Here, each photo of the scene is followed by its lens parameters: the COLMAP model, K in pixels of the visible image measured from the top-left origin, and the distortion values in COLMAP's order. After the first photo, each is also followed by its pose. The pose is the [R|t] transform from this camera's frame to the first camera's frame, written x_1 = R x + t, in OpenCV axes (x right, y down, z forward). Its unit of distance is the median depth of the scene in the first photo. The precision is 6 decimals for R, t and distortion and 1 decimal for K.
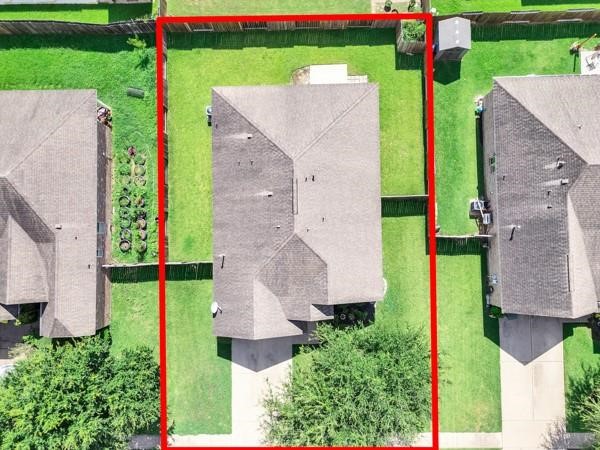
lens RADIAL K [[421.6, 0, 300.0], [0, 421.6, 225.0], [0, 0, 1]] dist [0.079536, -0.077887]
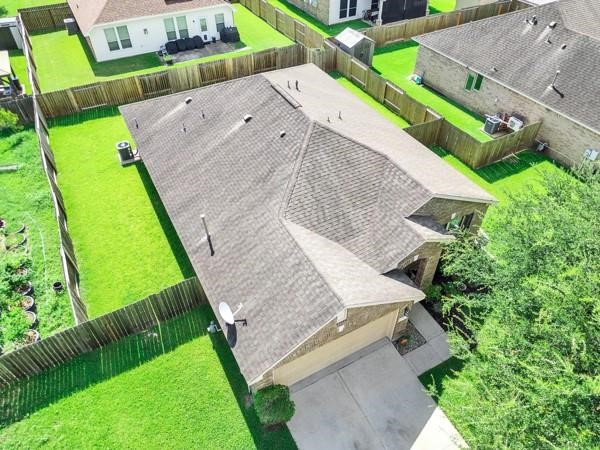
lens RADIAL K [[421.6, 0, 300.0], [0, 421.6, 225.0], [0, 0, 1]] dist [0.079536, -0.077887]
pose [[0.888842, -0.299596, 0.346702, -0.262993], [0.456352, 0.646942, -0.610909, 0.442412], [-0.041271, 0.701219, 0.711750, 0.636931]]
